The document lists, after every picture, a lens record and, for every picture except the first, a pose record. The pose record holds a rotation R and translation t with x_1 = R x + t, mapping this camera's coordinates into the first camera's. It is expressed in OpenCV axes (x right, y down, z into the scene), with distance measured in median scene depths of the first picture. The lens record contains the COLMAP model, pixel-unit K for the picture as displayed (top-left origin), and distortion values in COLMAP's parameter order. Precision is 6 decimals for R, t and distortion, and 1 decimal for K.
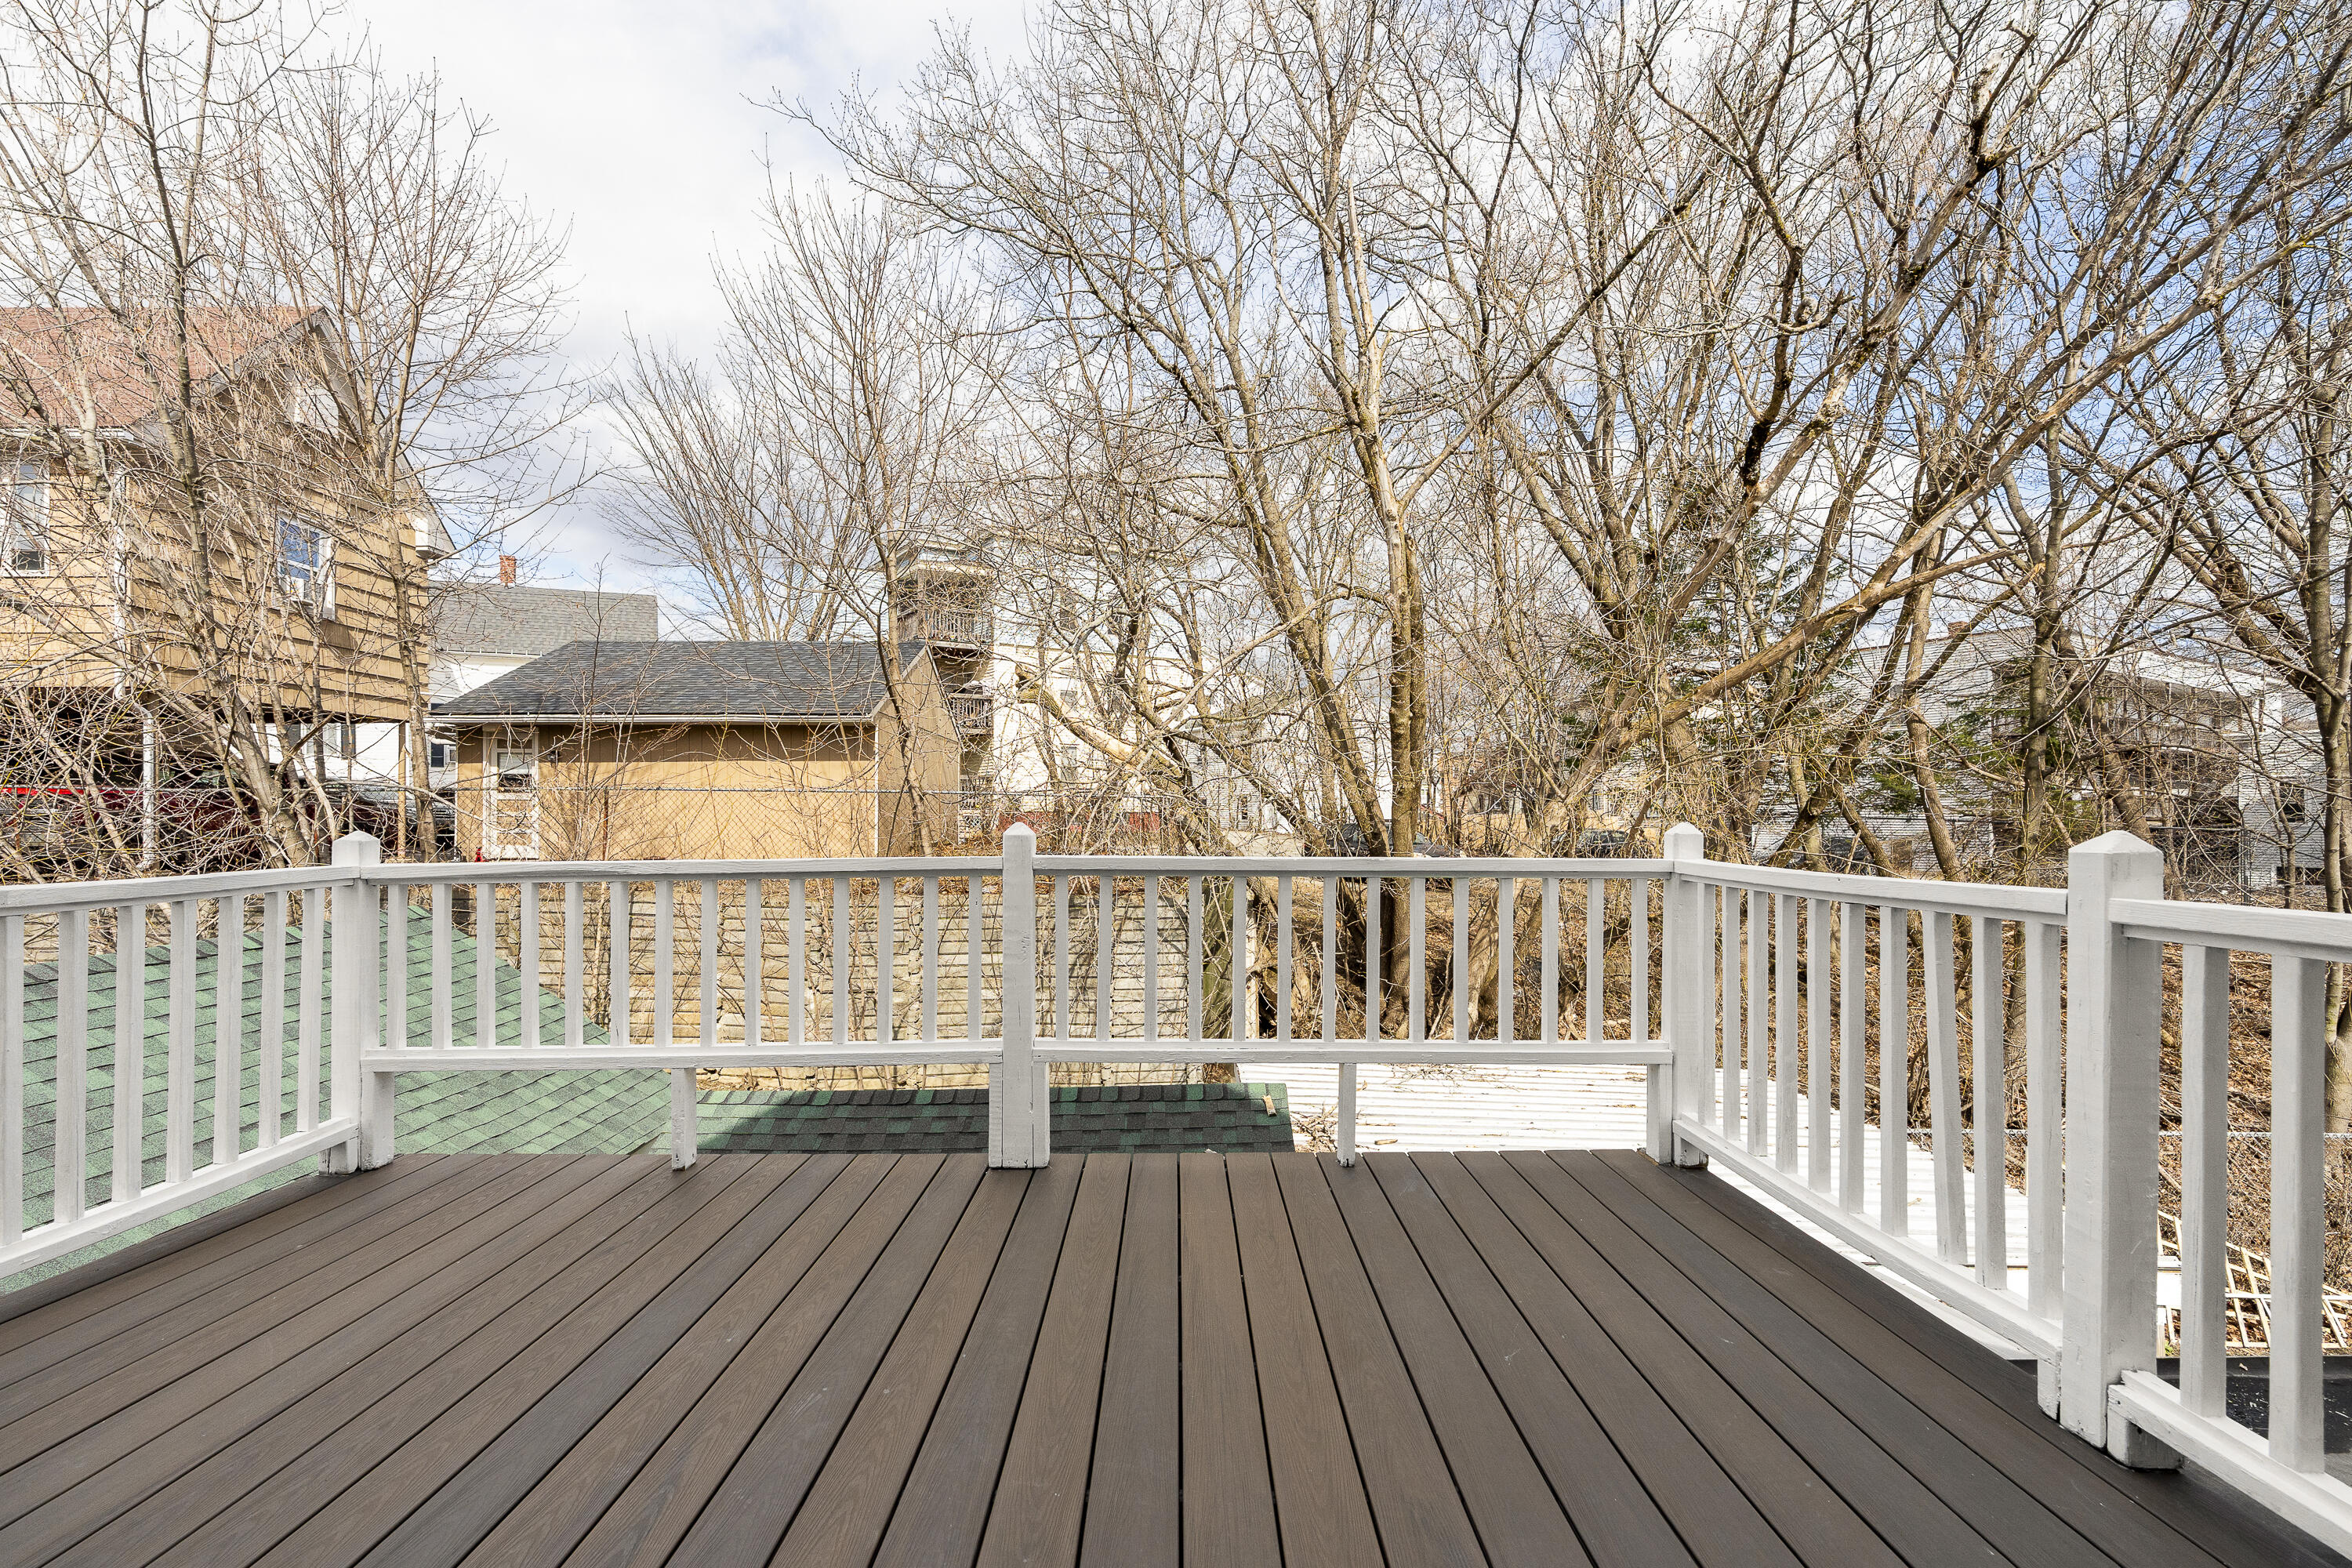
lens RADIAL K [[1079.8, 0, 1175.3], [0, 1079.8, 801.9], [0, 0, 1]] dist [-0.007983, 0.001676]
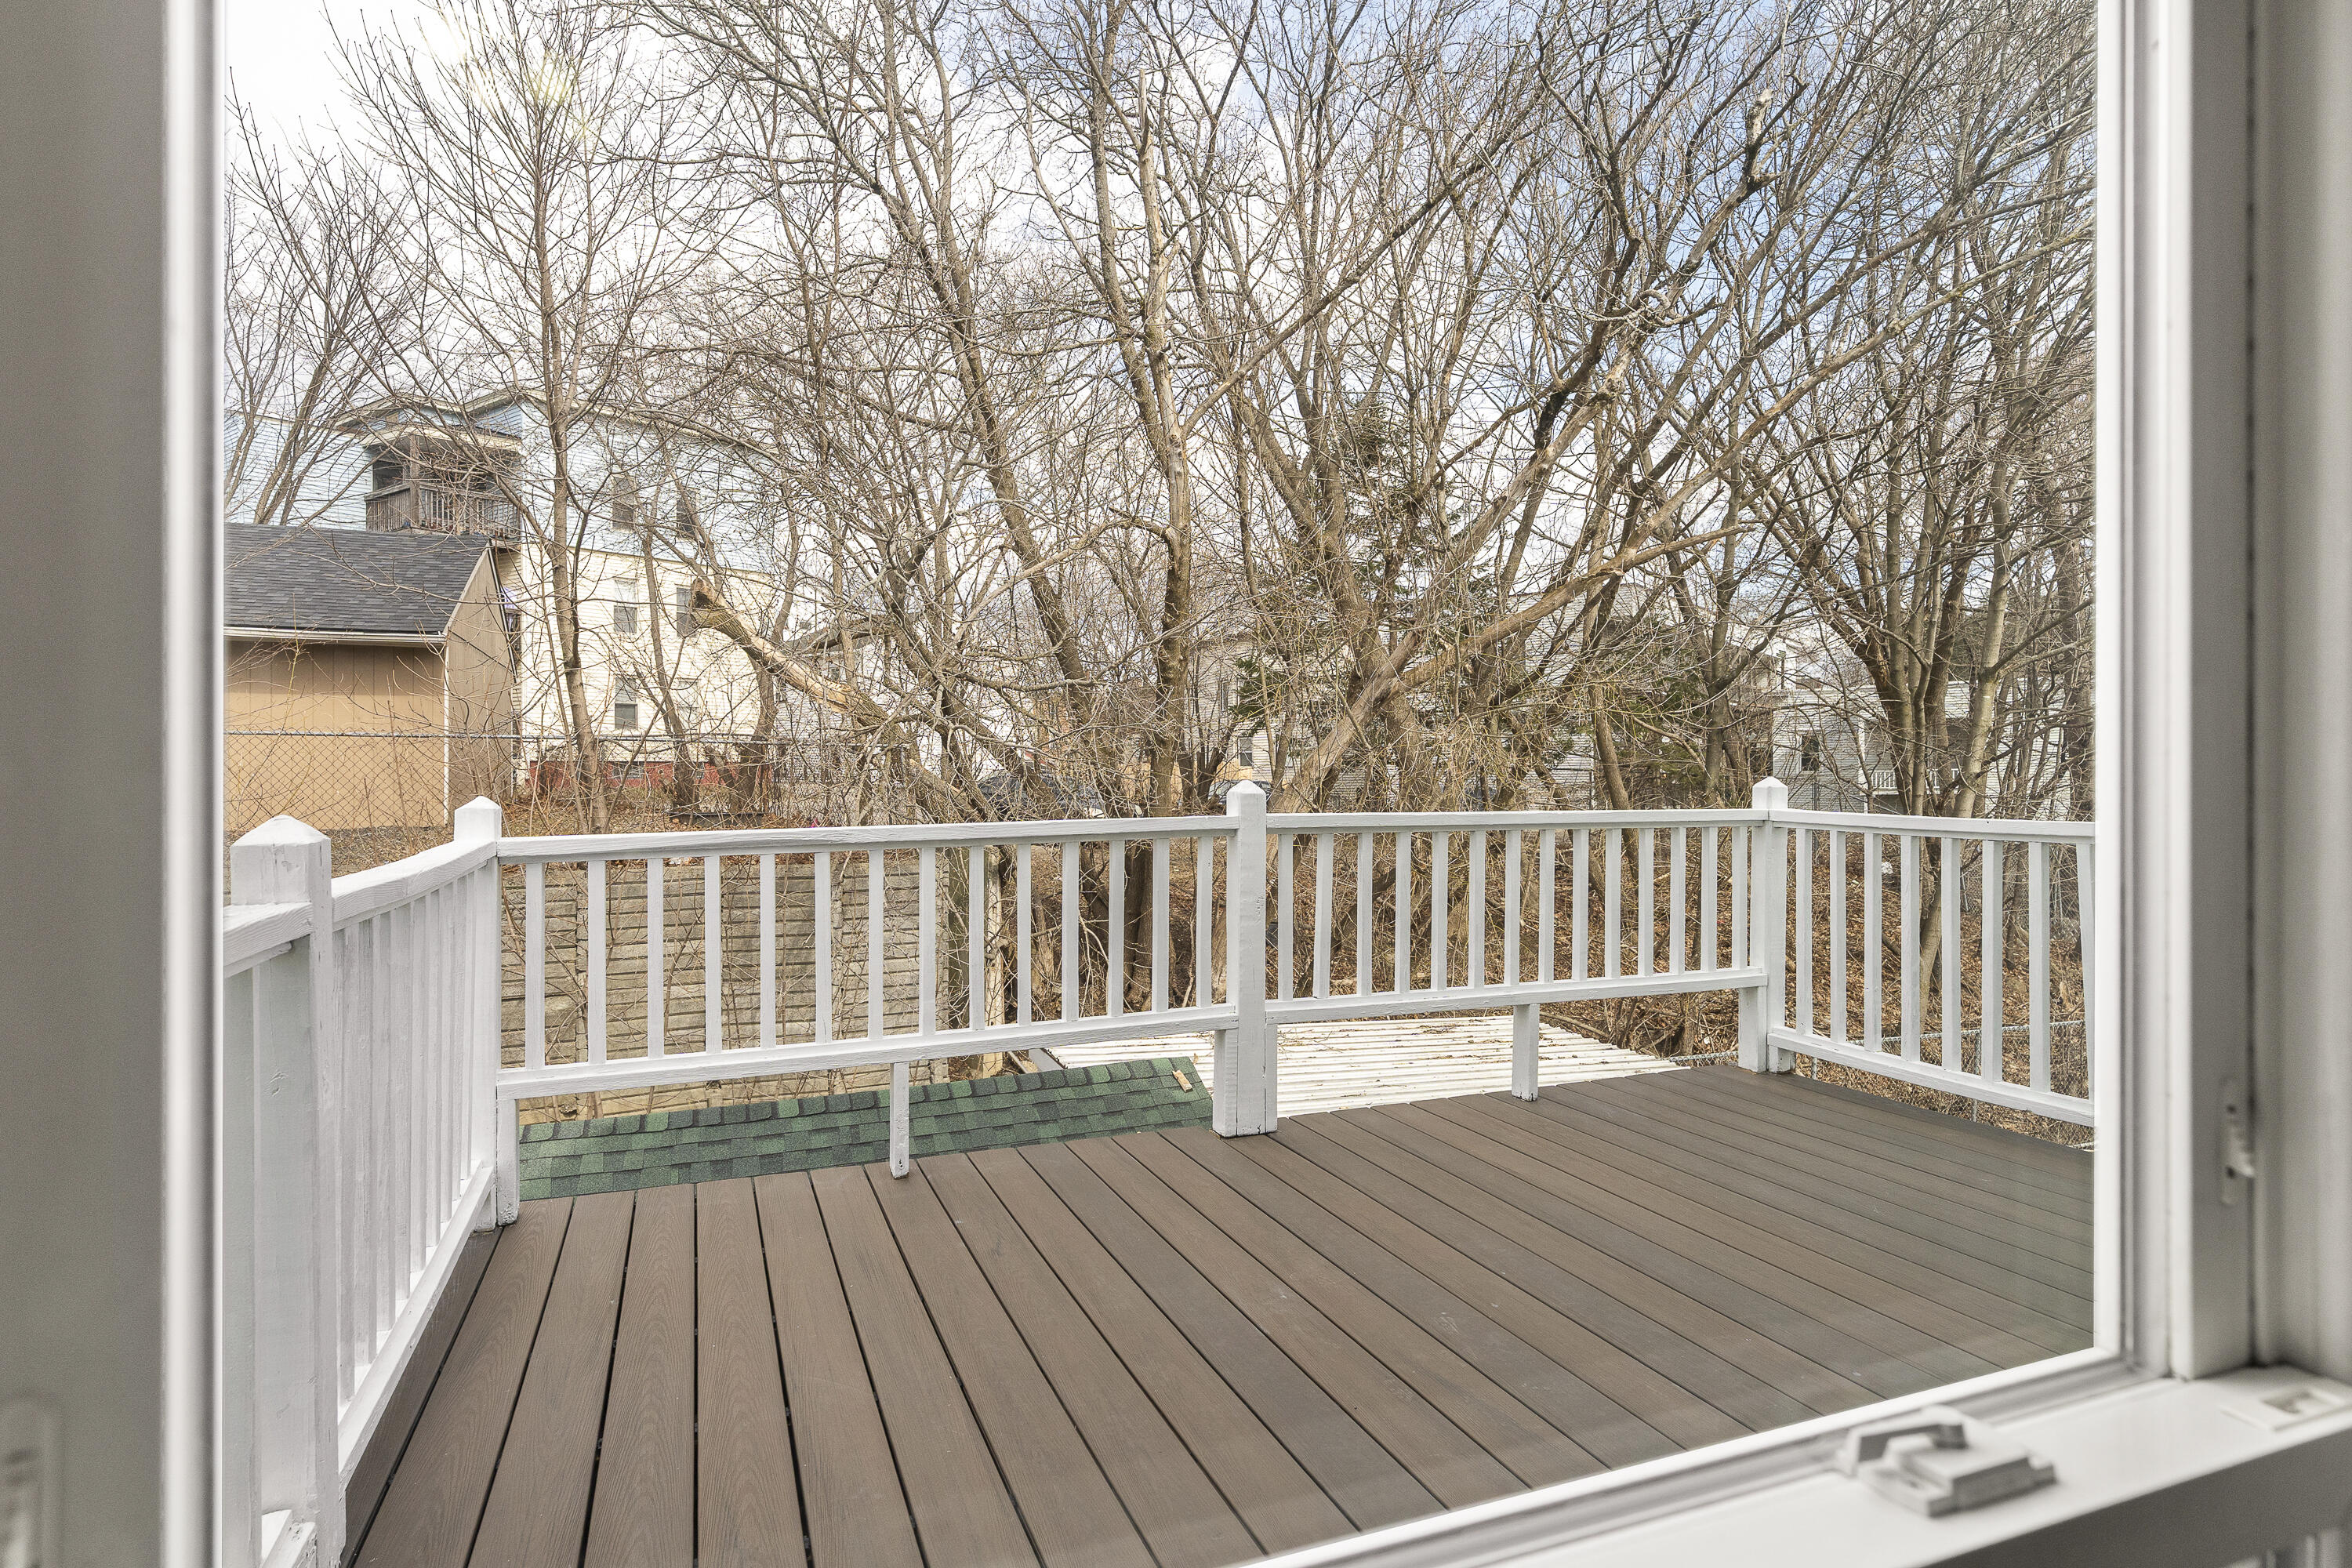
lens RADIAL K [[1276.4, 0, 1178.6], [0, 1276.4, 765.2], [0, 0, 1]] dist [-0.018764, -0.000711]
pose [[0.931147, -0.001460, 0.364640, -0.192678], [-0.003033, 0.999926, 0.011749, -0.002020], [-0.364630, -0.012046, 0.931074, -0.011721]]
